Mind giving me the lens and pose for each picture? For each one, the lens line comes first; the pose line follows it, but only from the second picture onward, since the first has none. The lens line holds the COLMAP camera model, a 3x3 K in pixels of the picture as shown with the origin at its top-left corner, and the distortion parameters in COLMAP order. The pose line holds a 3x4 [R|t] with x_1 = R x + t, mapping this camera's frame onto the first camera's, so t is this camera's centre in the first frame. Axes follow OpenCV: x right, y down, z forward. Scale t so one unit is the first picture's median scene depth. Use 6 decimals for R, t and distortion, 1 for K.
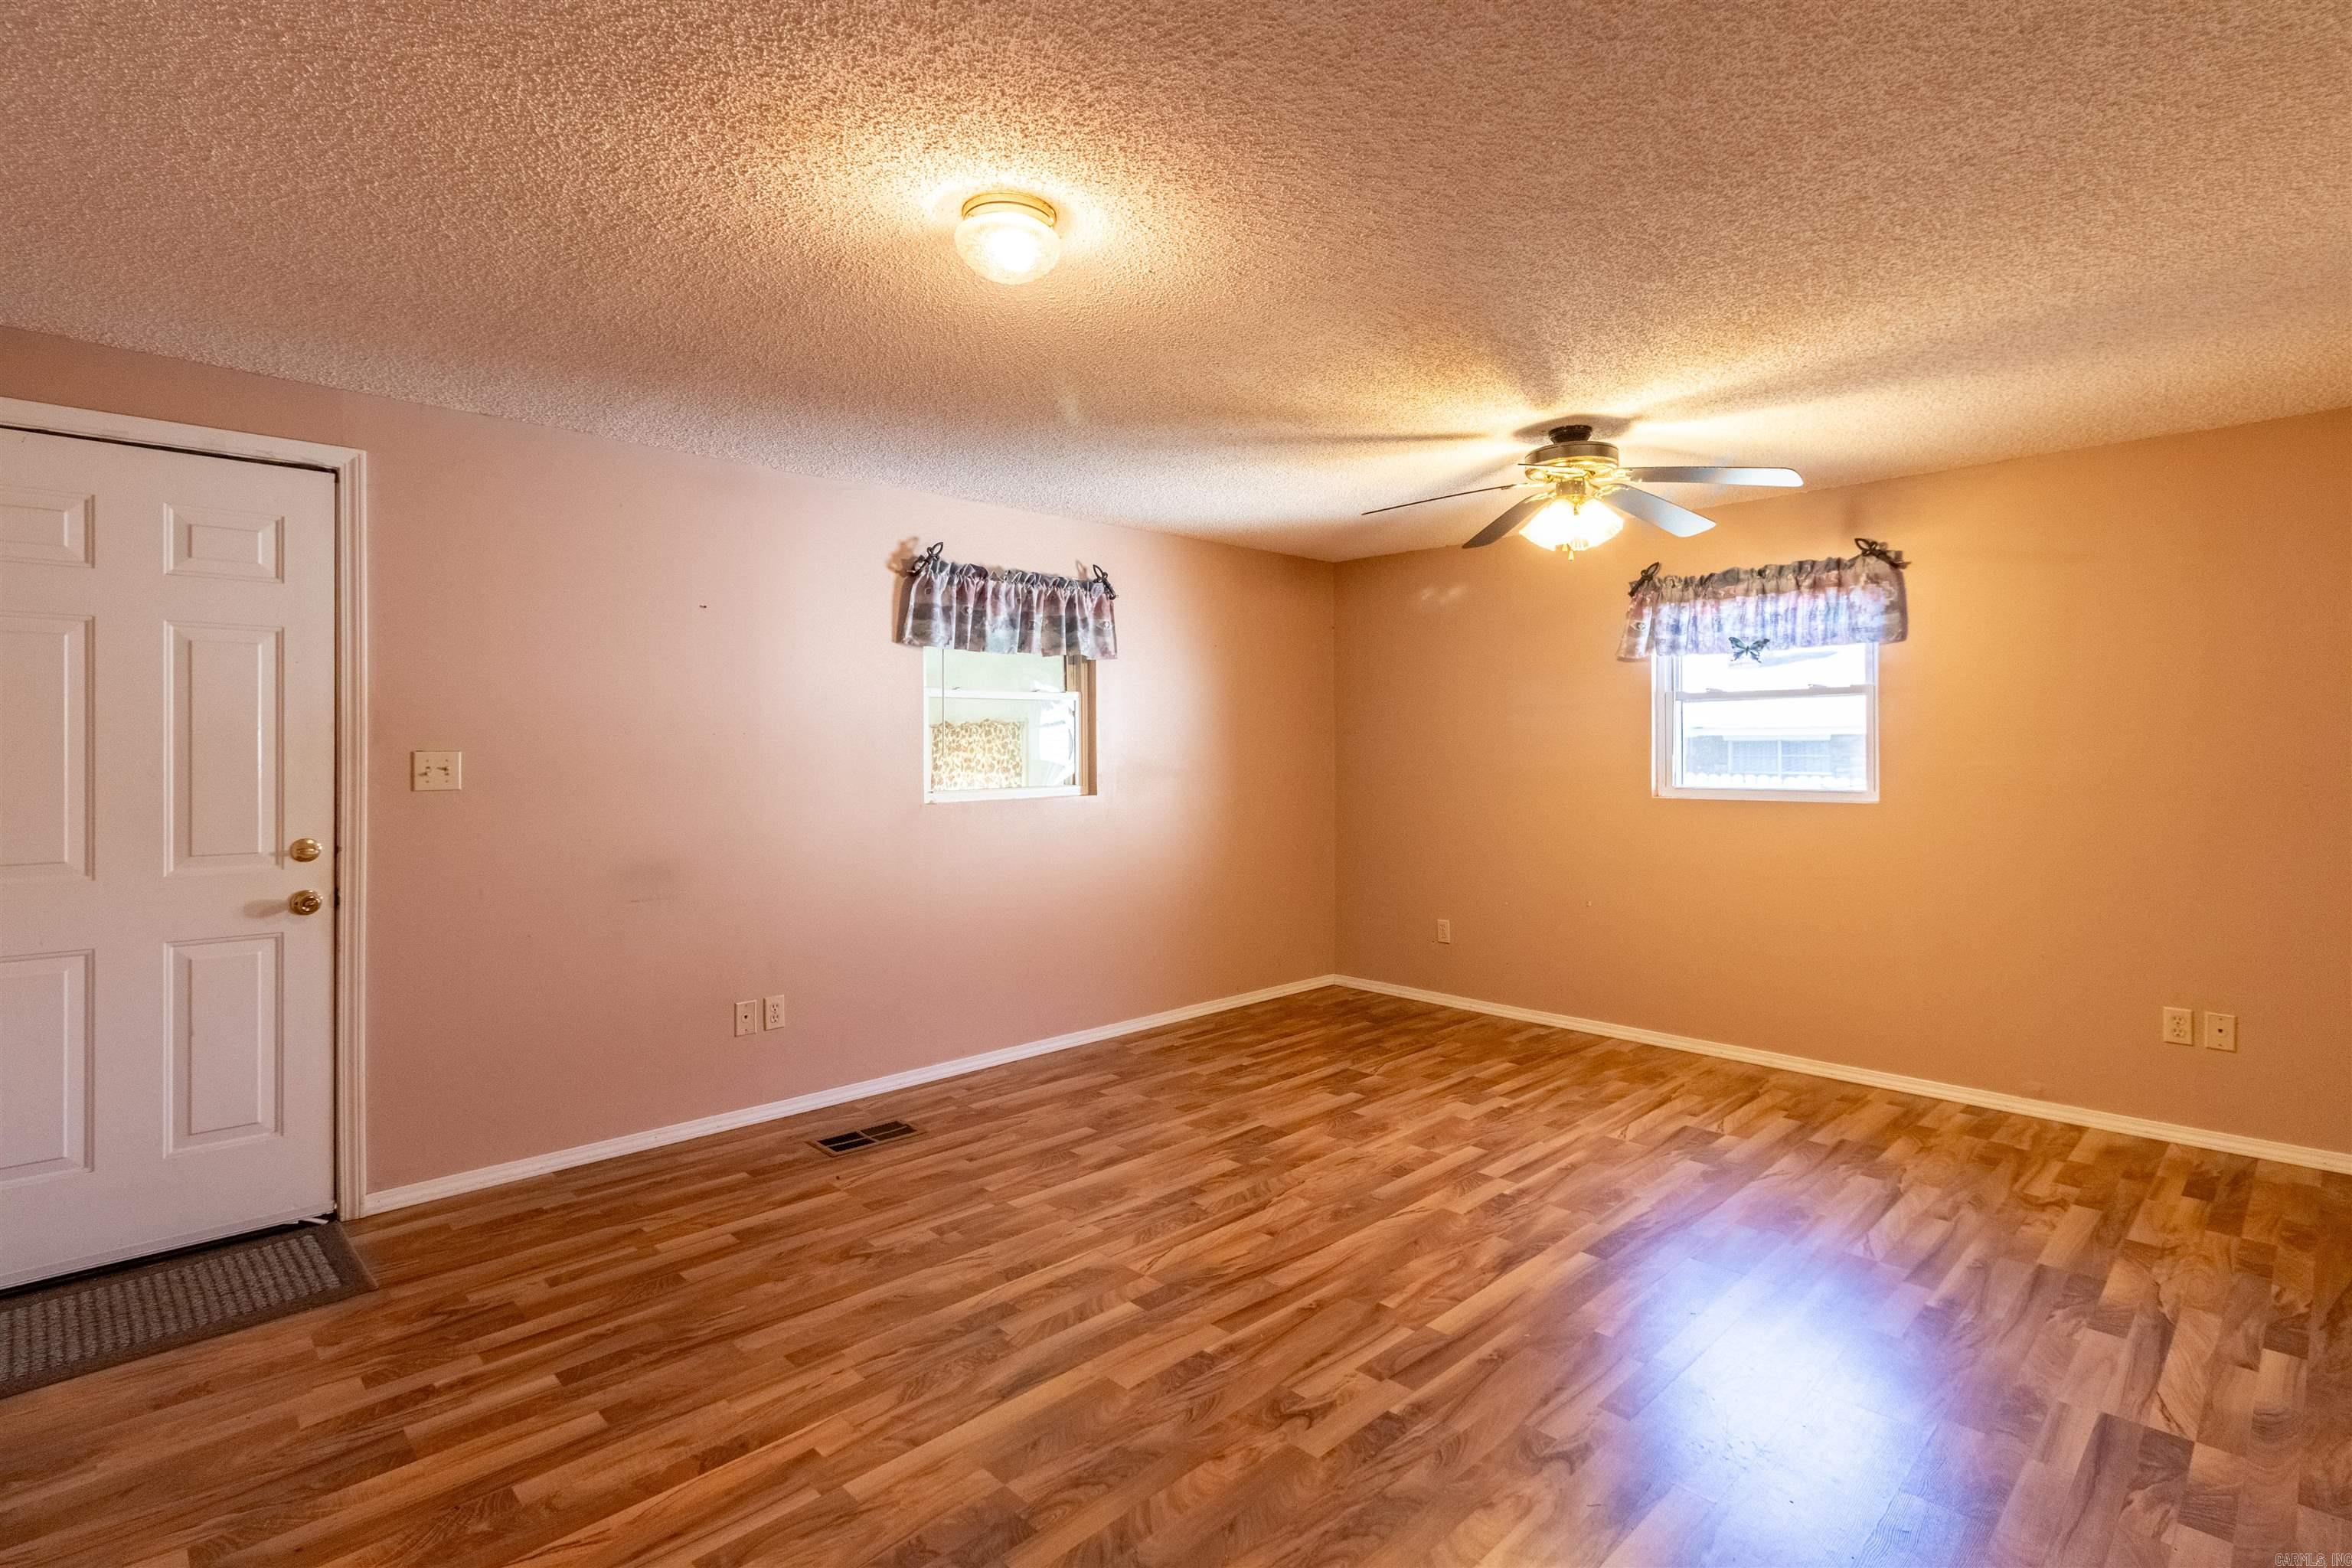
lens RADIAL K [[1199.1, 0, 1120.3], [0, 1199.1, 755.3], [0, 0, 1]] dist [0.001305, -0.000198]
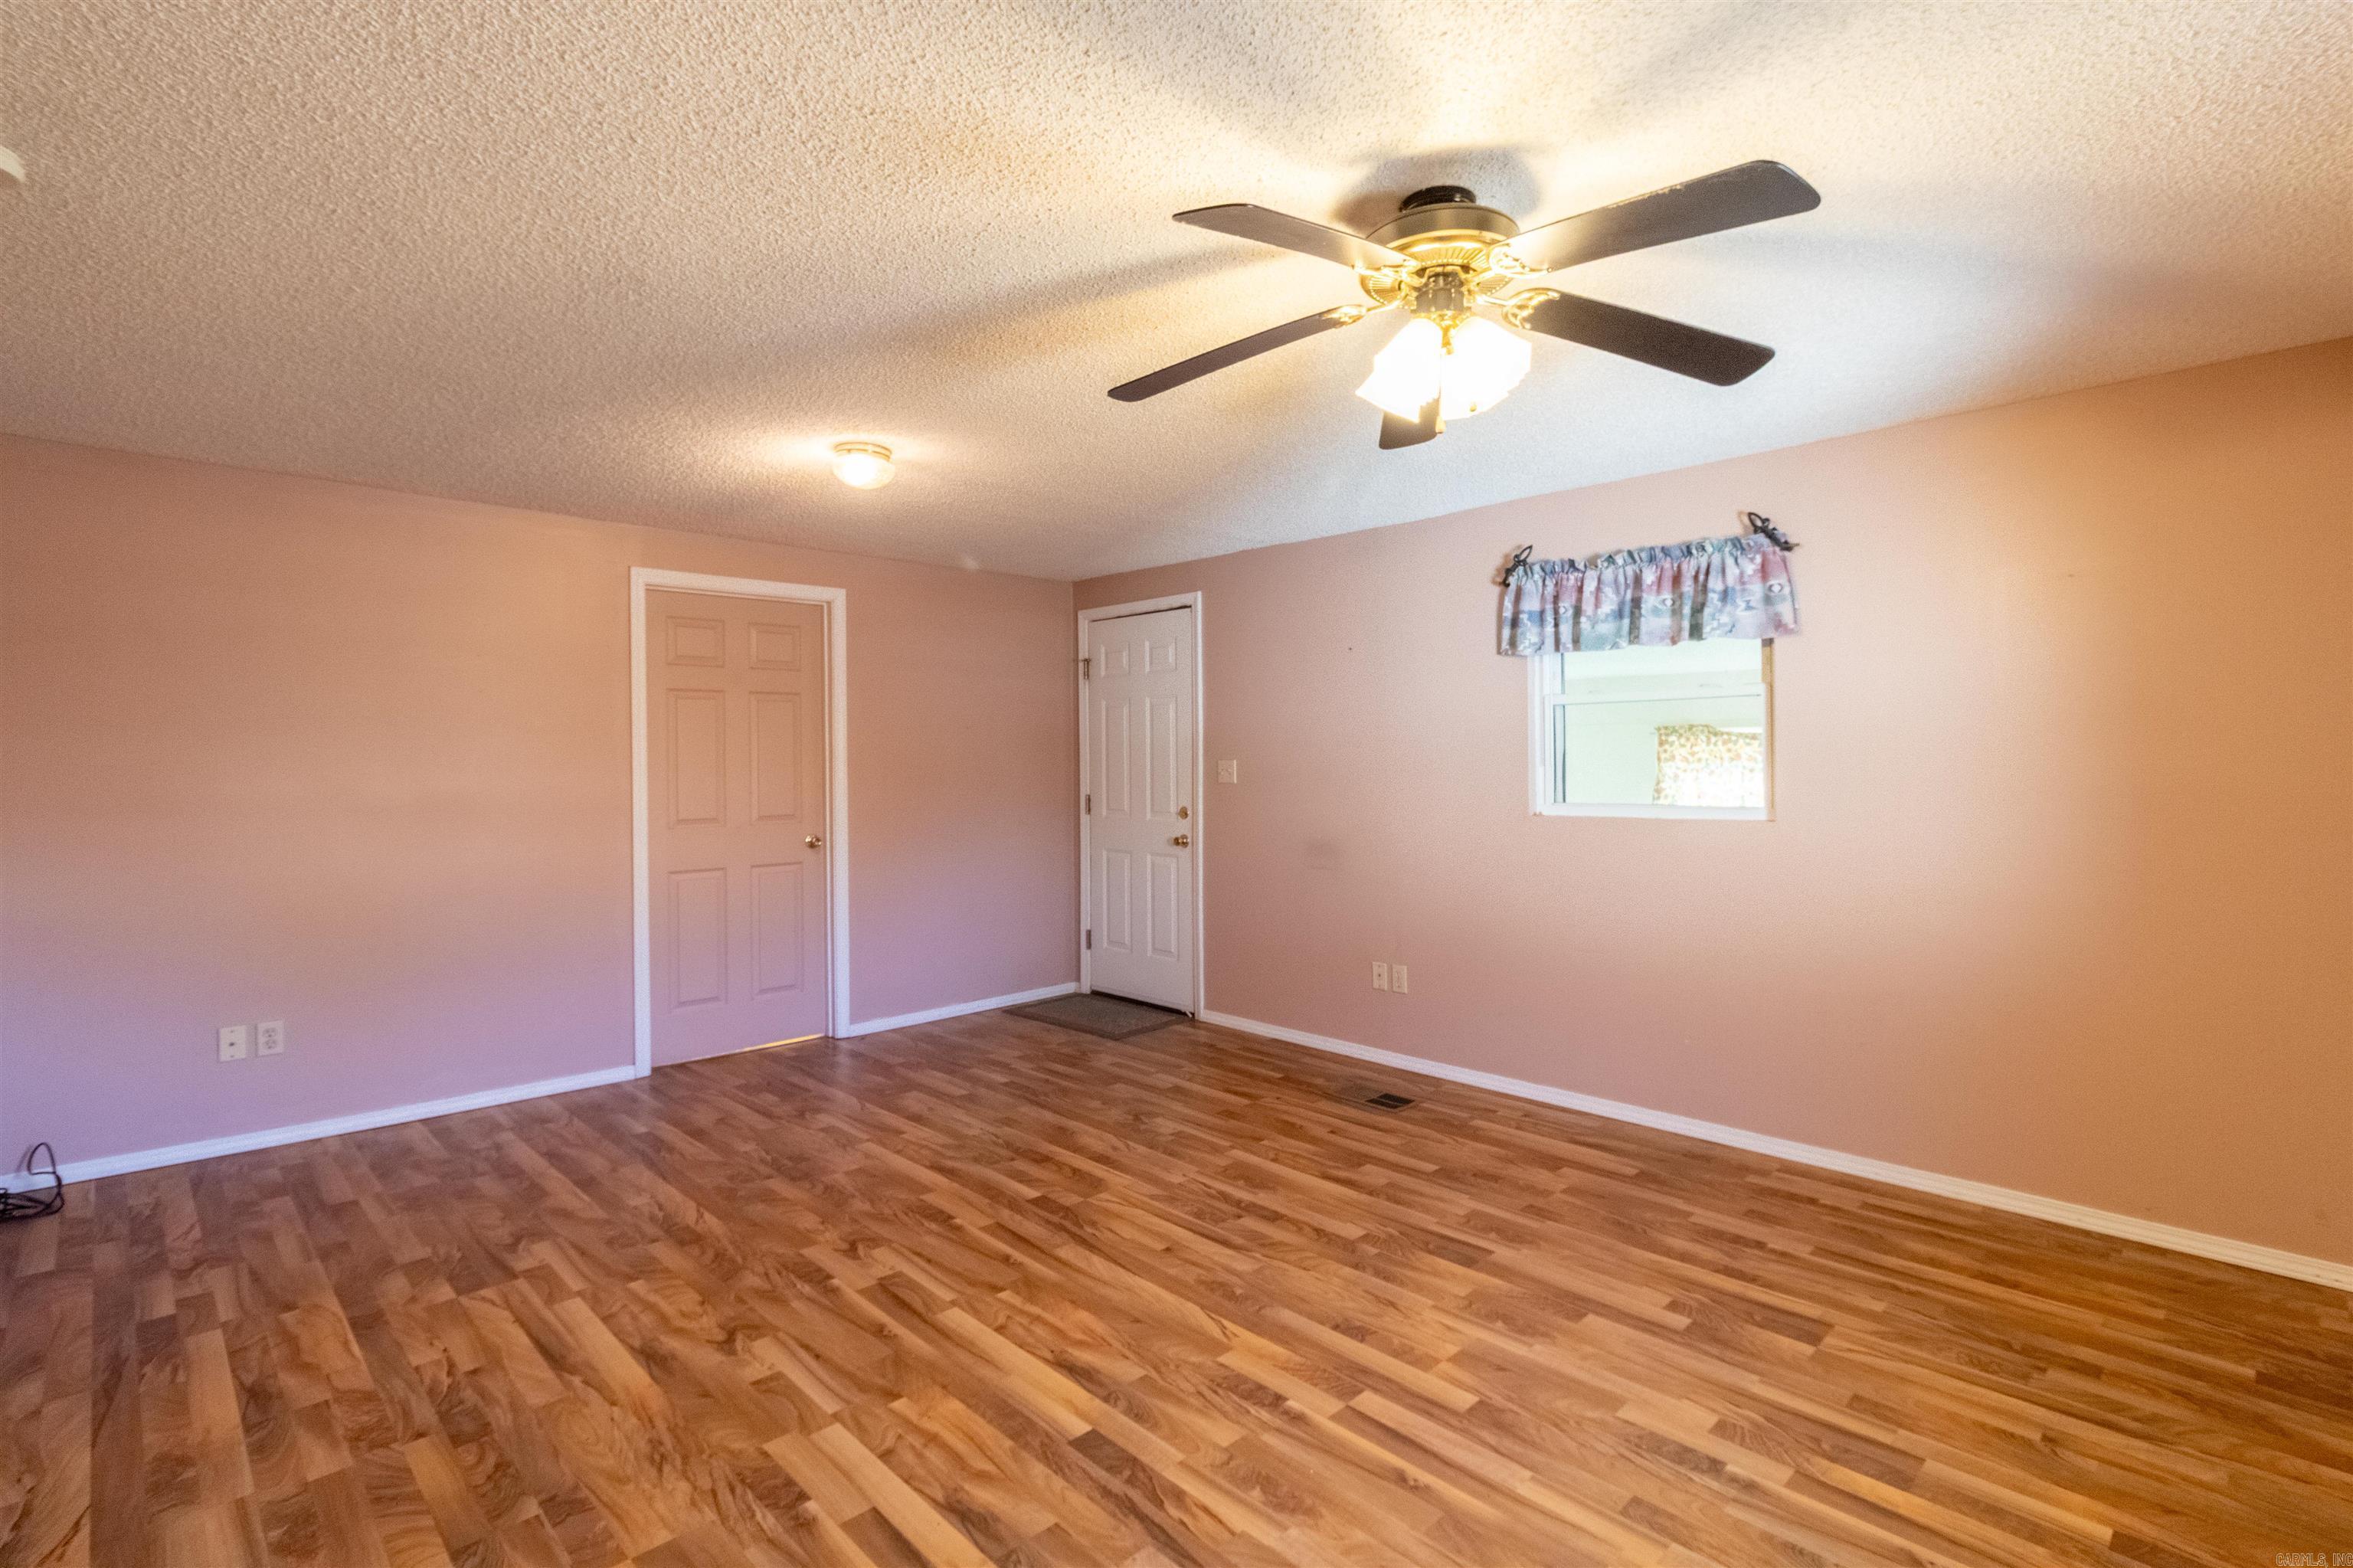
lens RADIAL K [[1094.9, 0, 1195.6], [0, 1094.9, 769.0], [0, 0, 1]] dist [0.003549, -0.001285]
pose [[0.008770, 0.015760, -0.999837, 0.977042], [-0.001787, 0.999874, 0.015745, -0.014269], [0.999960, 0.001649, 0.008797, 0.962336]]
